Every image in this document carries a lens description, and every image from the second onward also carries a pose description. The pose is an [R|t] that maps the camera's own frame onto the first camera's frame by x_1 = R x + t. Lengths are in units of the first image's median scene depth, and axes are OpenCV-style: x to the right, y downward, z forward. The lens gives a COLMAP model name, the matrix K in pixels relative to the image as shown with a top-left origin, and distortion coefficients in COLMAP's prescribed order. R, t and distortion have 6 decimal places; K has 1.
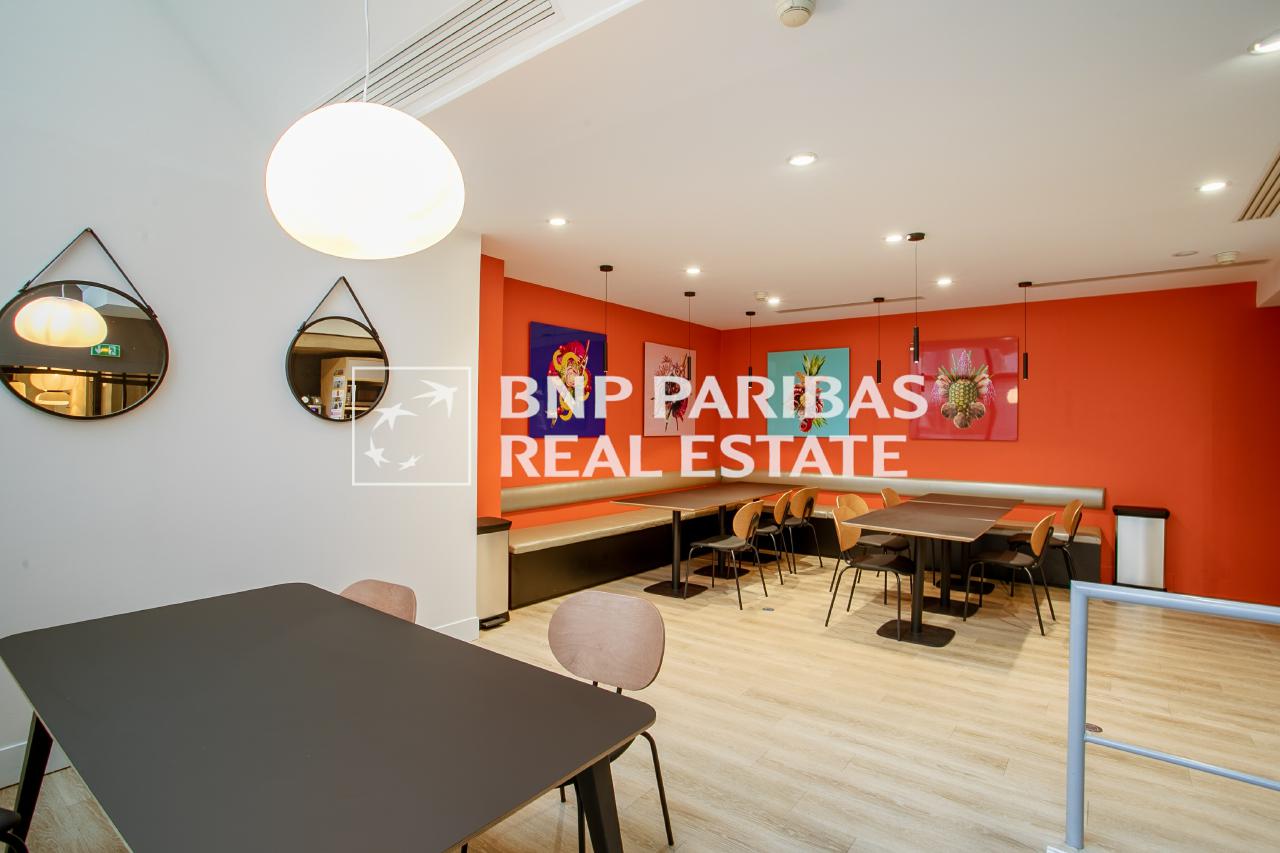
lens RADIAL K [[618.4, 0, 638.6], [0, 618.4, 427.1], [0, 0, 1]] dist [-0.001423, 0.000129]
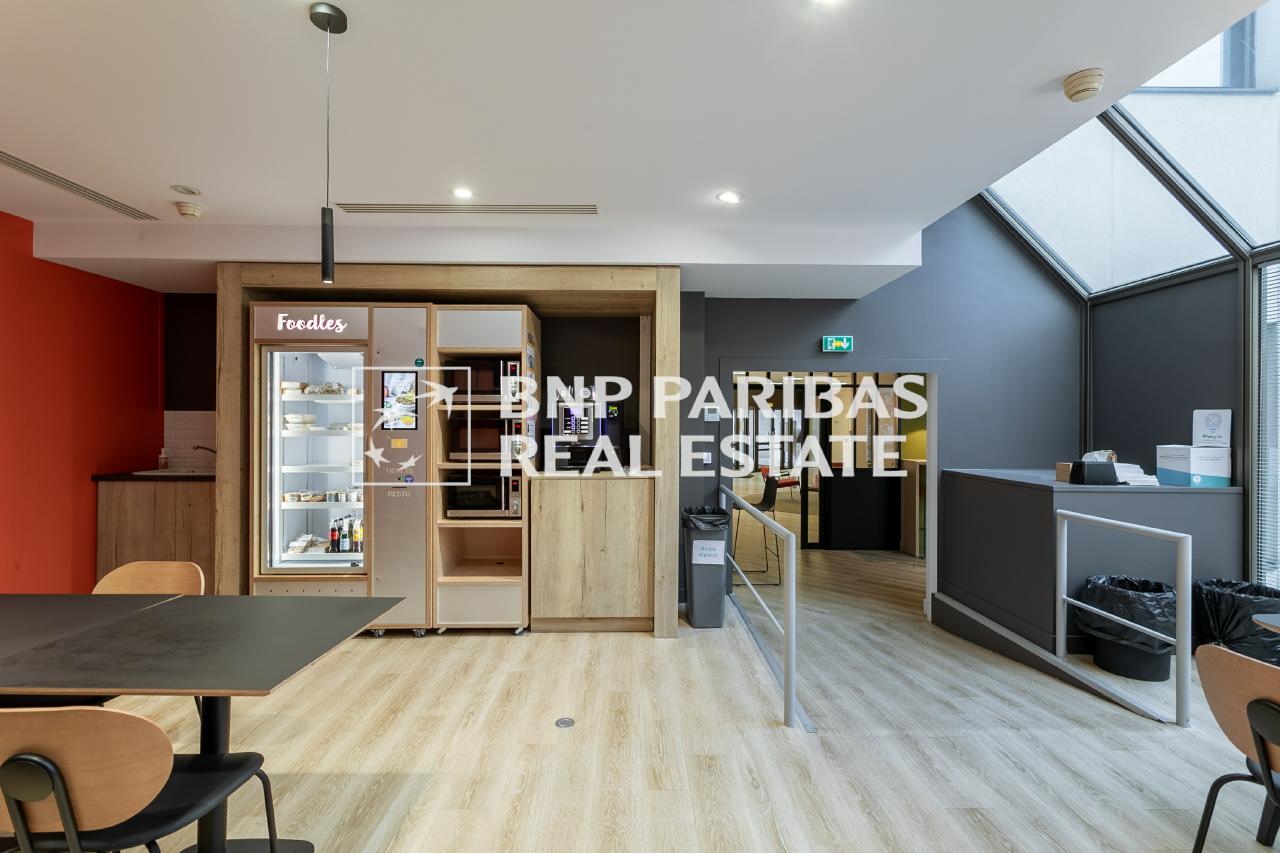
lens RADIAL K [[618.4, 0, 633.5], [0, 618.4, 421.3], [0, 0, 1]] dist [-0.001423, 0.000129]
pose [[-0.614619, -0.015974, 0.788662, -0.104254], [-0.007243, 0.999867, 0.014608, -0.012781], [-0.788791, 0.003266, -0.614653, 1.454111]]
